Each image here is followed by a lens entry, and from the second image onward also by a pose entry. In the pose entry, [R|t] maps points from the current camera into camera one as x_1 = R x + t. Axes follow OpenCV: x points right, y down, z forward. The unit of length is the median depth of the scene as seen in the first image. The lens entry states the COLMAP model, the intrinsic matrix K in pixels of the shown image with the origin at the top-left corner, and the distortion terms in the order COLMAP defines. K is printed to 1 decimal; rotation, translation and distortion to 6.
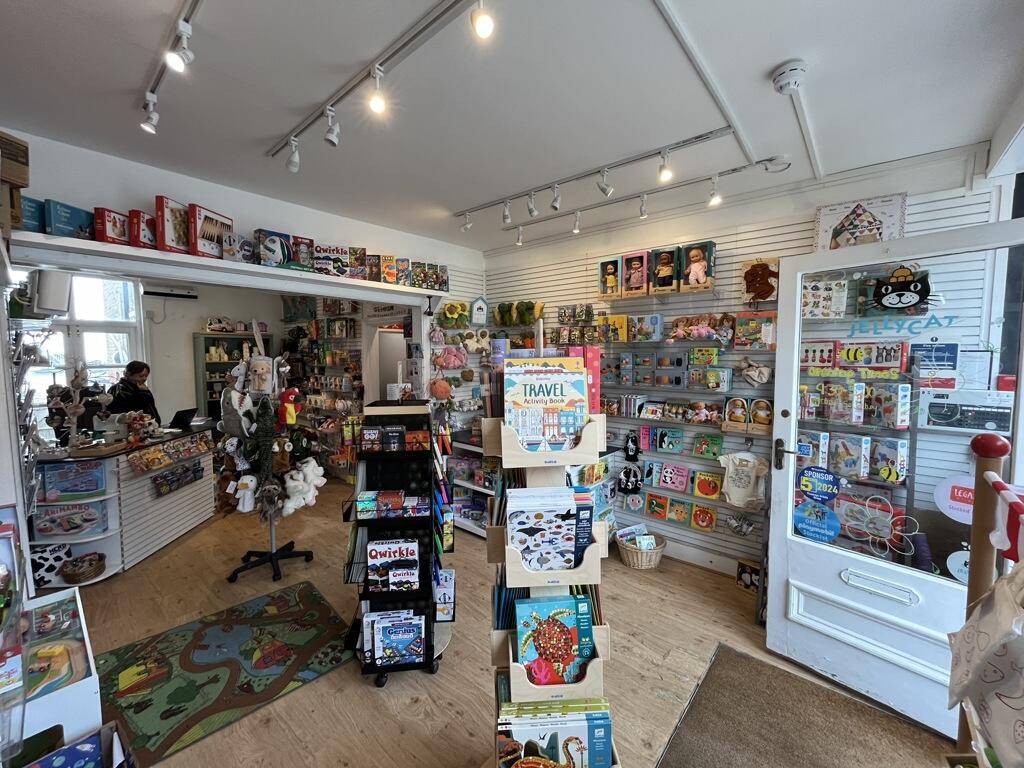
lens RADIAL K [[411.4, 0, 508.5], [0, 411.4, 382.3], [0, 0, 1]] dist [-0.003144, -0.000365]
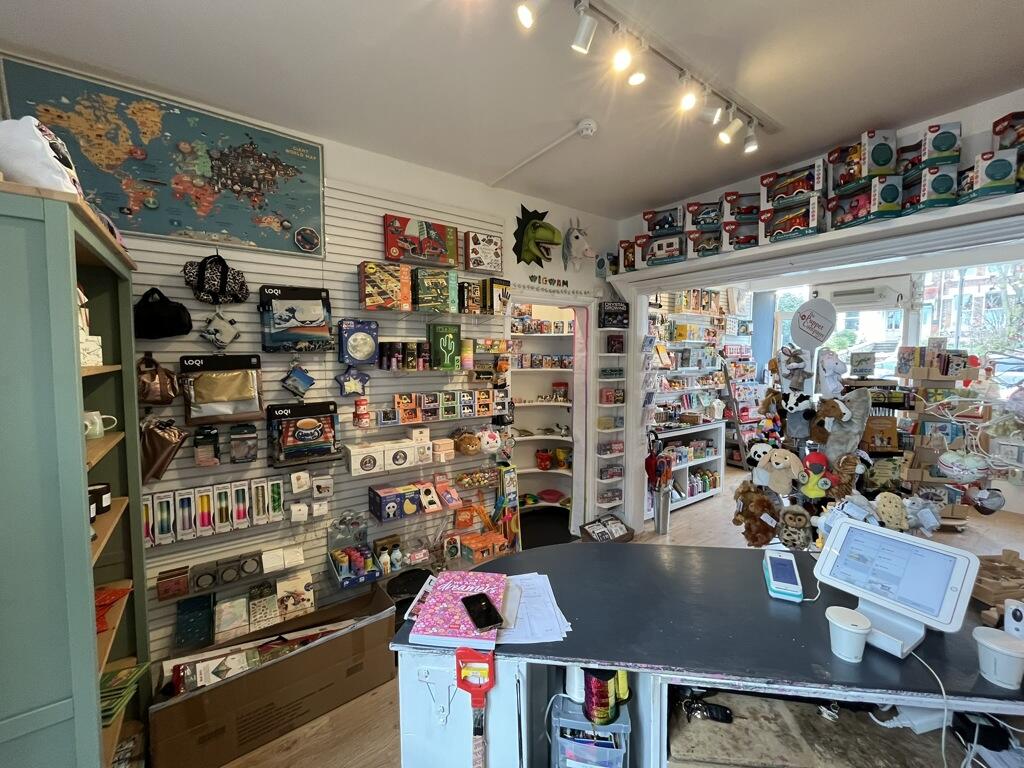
lens RADIAL K [[411.4, 0, 508.5], [0, 411.4, 382.3], [0, 0, 1]] dist [-0.003144, -0.000365]
pose [[0.245457, -0.067406, 0.967061, -1.448144], [0.066240, 0.996414, 0.052639, -0.075406], [-0.967142, 0.051137, 0.249041, 1.323321]]
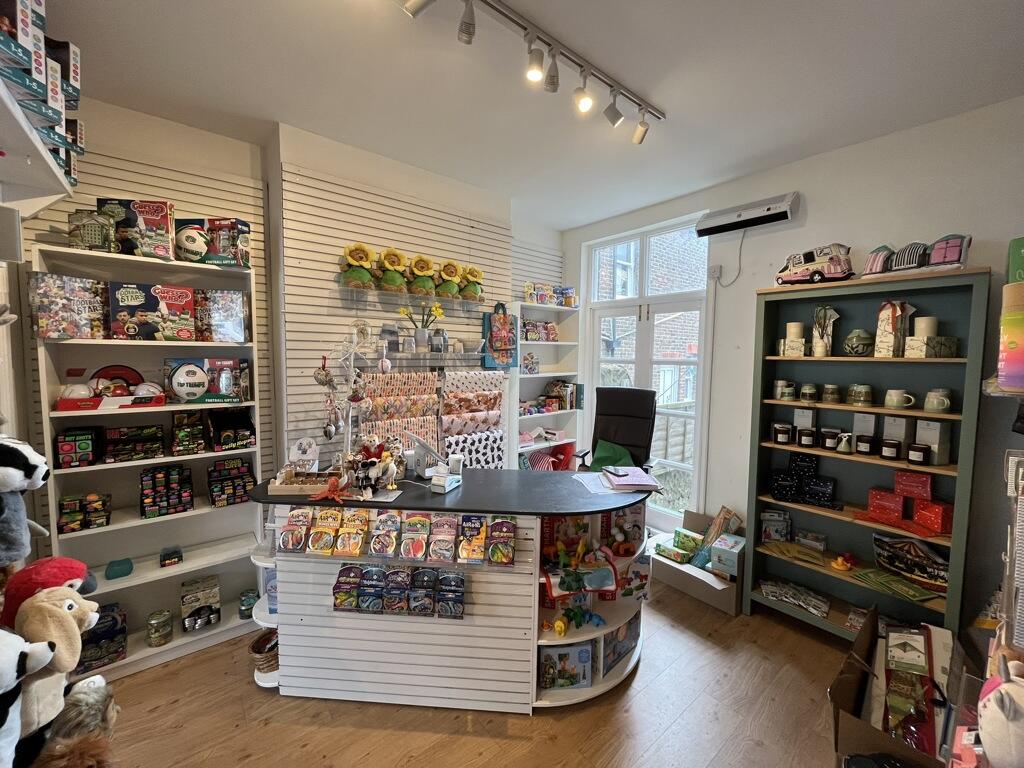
lens RADIAL K [[411.4, 0, 508.5], [0, 411.4, 382.3], [0, 0, 1]] dist [-0.003144, -0.000365]
pose [[-0.174844, 0.067252, -0.982297, -0.432255], [-0.078198, 0.993565, 0.081942, -0.065251], [0.981486, 0.091140, -0.168460, 1.364059]]
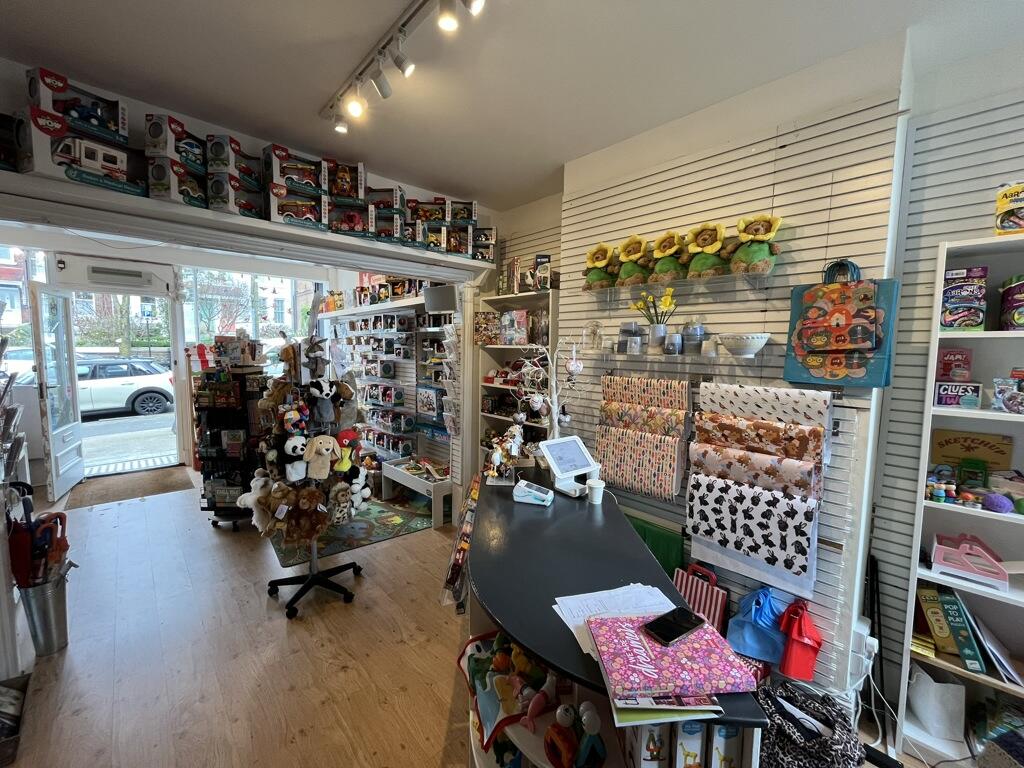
lens RADIAL K [[411.4, 0, 508.5], [0, 411.4, 382.3], [0, 0, 1]] dist [-0.003144, -0.000365]
pose [[-0.994223, -0.021698, 0.105119, -1.045987], [-0.005548, 0.988434, 0.151552, -0.097630], [-0.107192, 0.150093, -0.982844, 1.726163]]
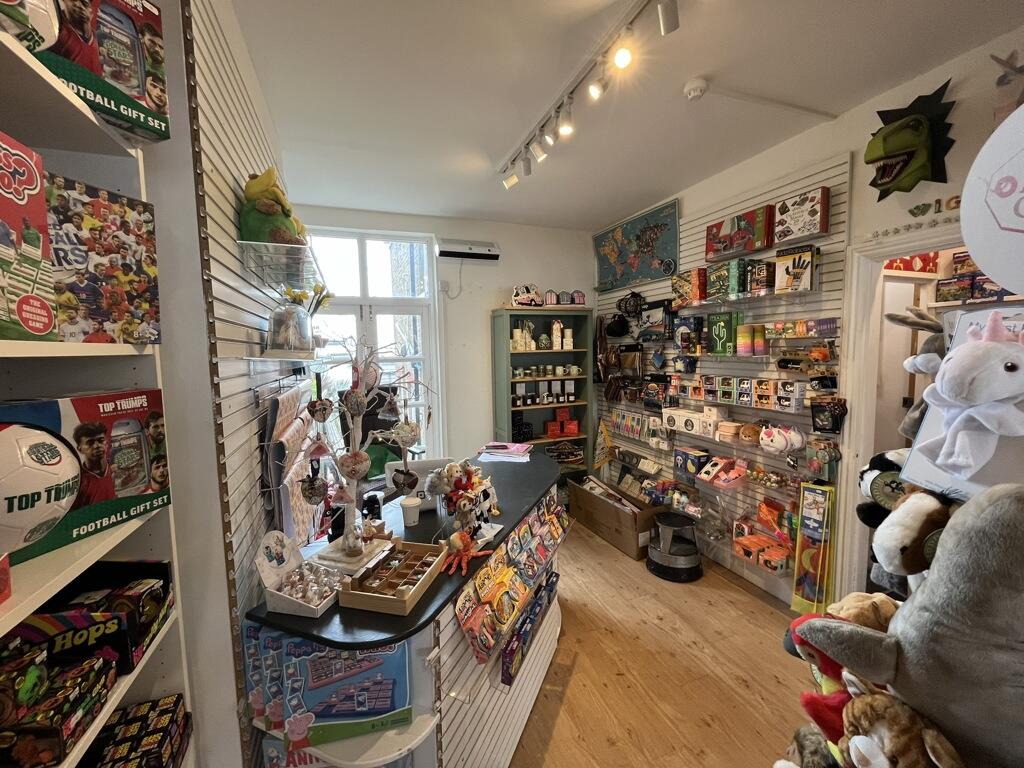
lens RADIAL K [[411.4, 0, 508.5], [0, 411.4, 382.3], [0, 0, 1]] dist [-0.003144, -0.000365]
pose [[0.877873, 0.019577, -0.478493, -0.711517], [-0.010788, 0.999719, 0.021111, -0.025278], [0.478772, -0.013371, 0.877837, 0.700638]]
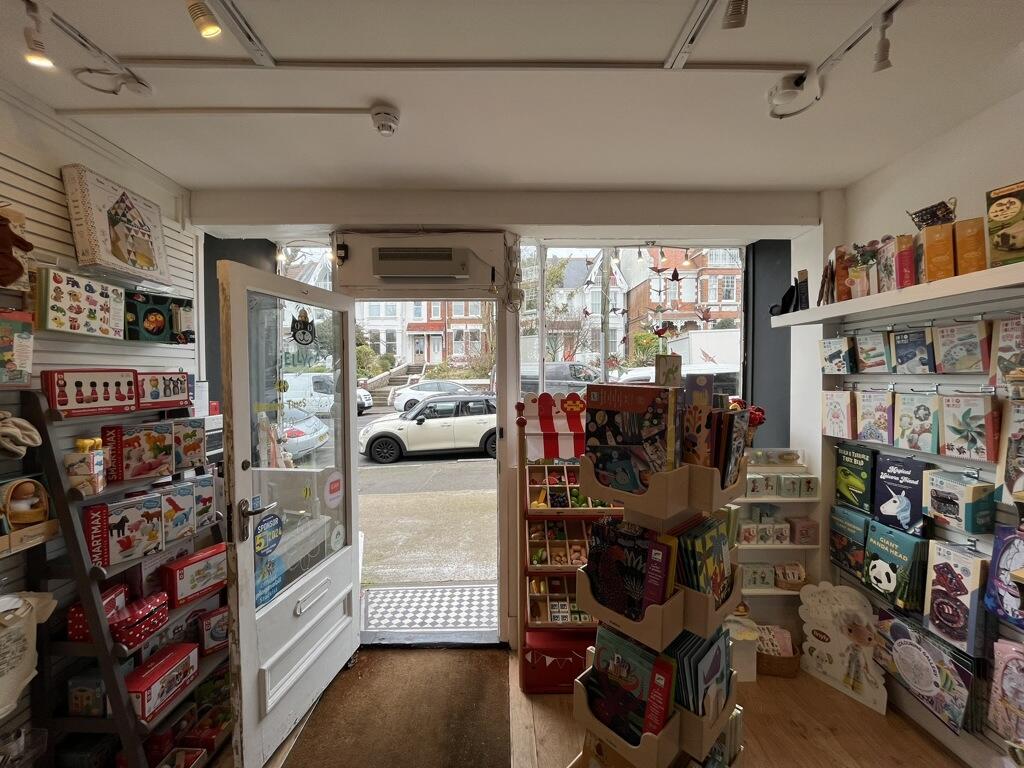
lens RADIAL K [[411.4, 0, 508.5], [0, 411.4, 382.3], [0, 0, 1]] dist [-0.003144, -0.000365]
pose [[-0.665711, -0.012737, 0.746101, -0.152088], [0.057044, 0.996060, 0.067902, -0.068971], [-0.744026, 0.087764, -0.662362, 0.756626]]
